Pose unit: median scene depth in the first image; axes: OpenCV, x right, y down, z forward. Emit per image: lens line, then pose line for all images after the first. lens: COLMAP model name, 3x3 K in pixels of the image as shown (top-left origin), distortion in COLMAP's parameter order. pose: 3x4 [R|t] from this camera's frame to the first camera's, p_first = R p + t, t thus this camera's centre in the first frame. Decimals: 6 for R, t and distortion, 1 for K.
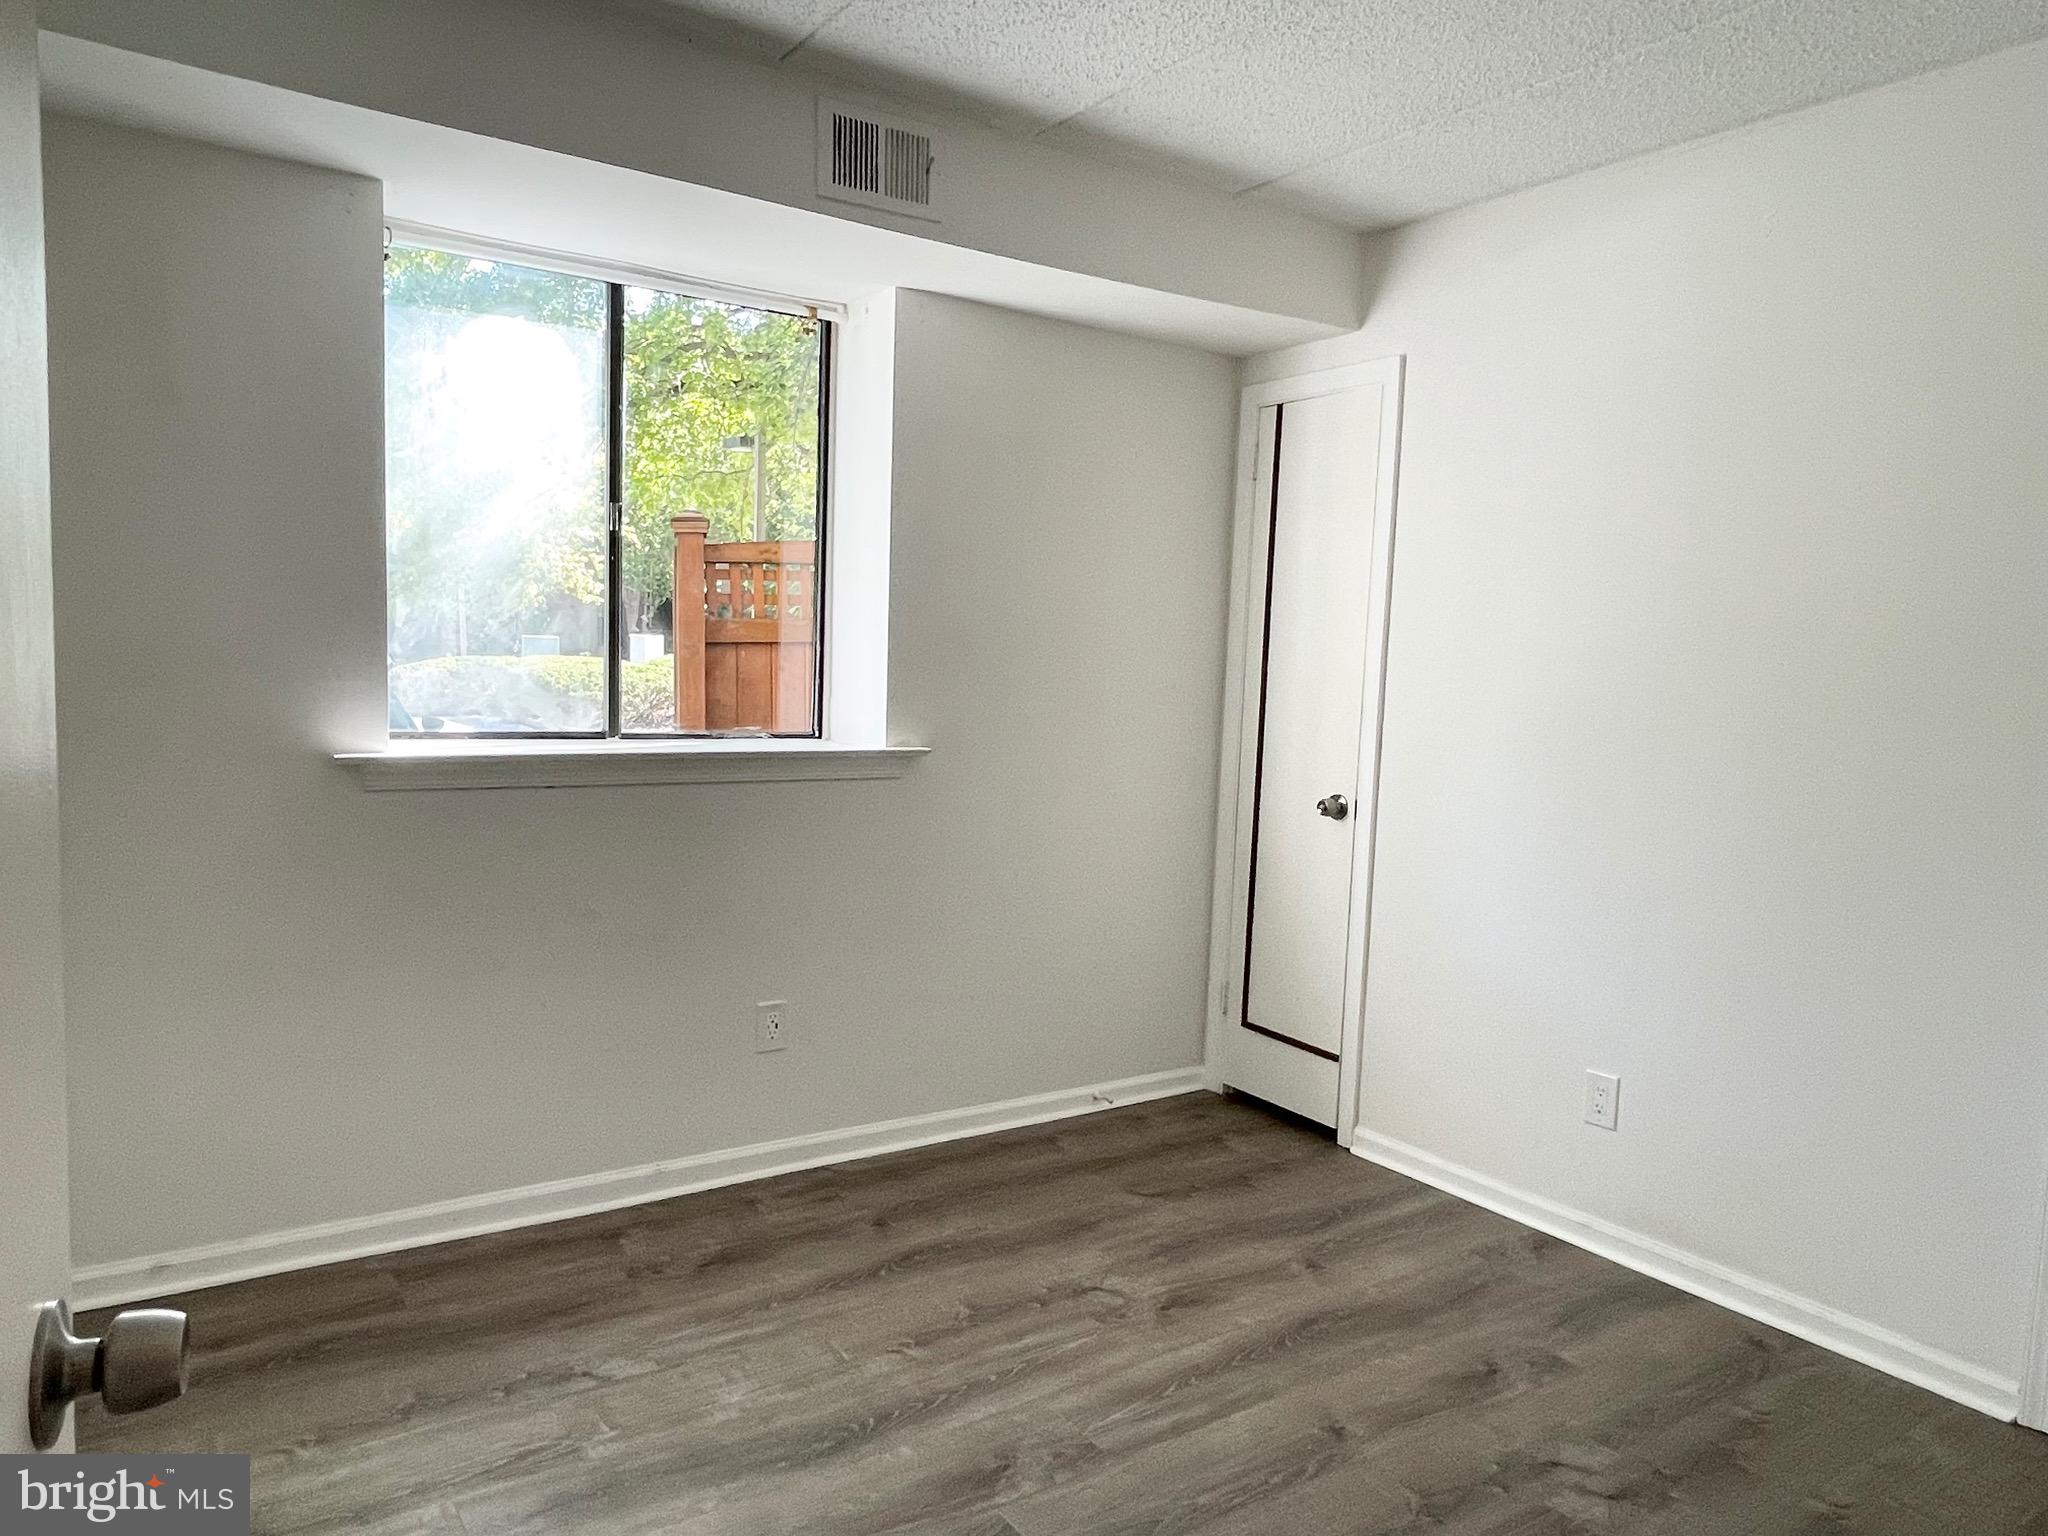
lens RADIAL K [[1347.0, 0, 1024.0], [0, 1347.0, 768.0], [0, 0, 1]] dist [0.004849, -0.034621]
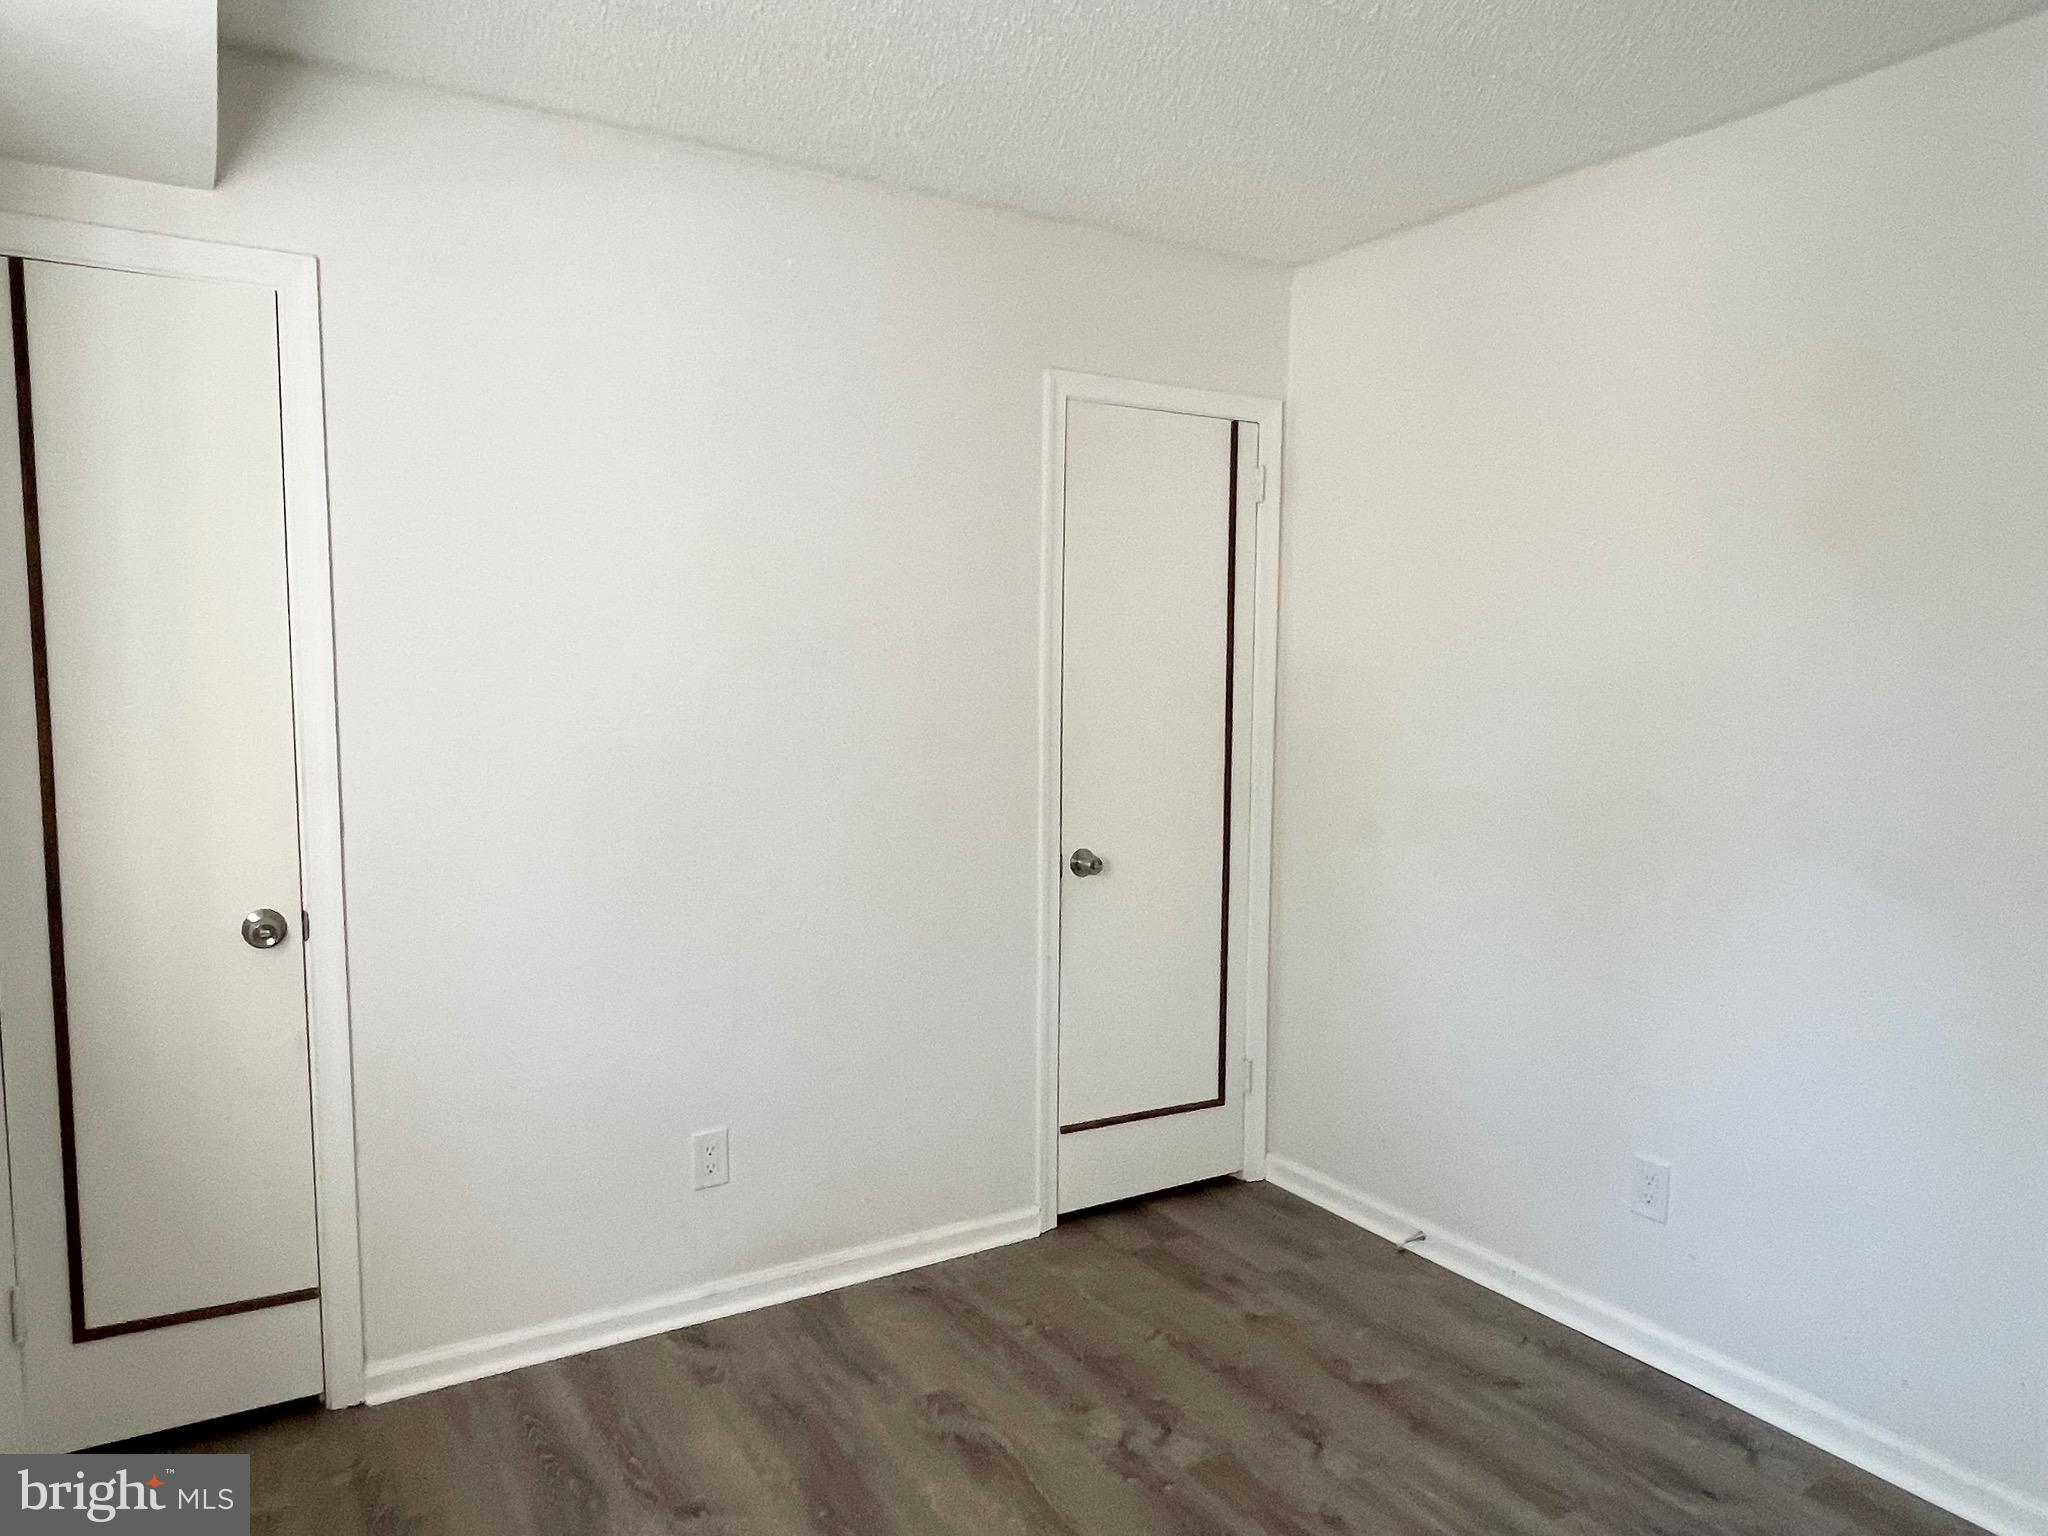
lens RADIAL K [[1347.0, 0, 1024.0], [0, 1347.0, 768.0], [0, 0, 1]] dist [0.004849, -0.034621]
pose [[0.071198, -0.120646, 0.990139, -0.455781], [0.077394, 0.990334, 0.115104, -0.114526], [-0.994455, 0.068435, 0.079847, 0.697205]]
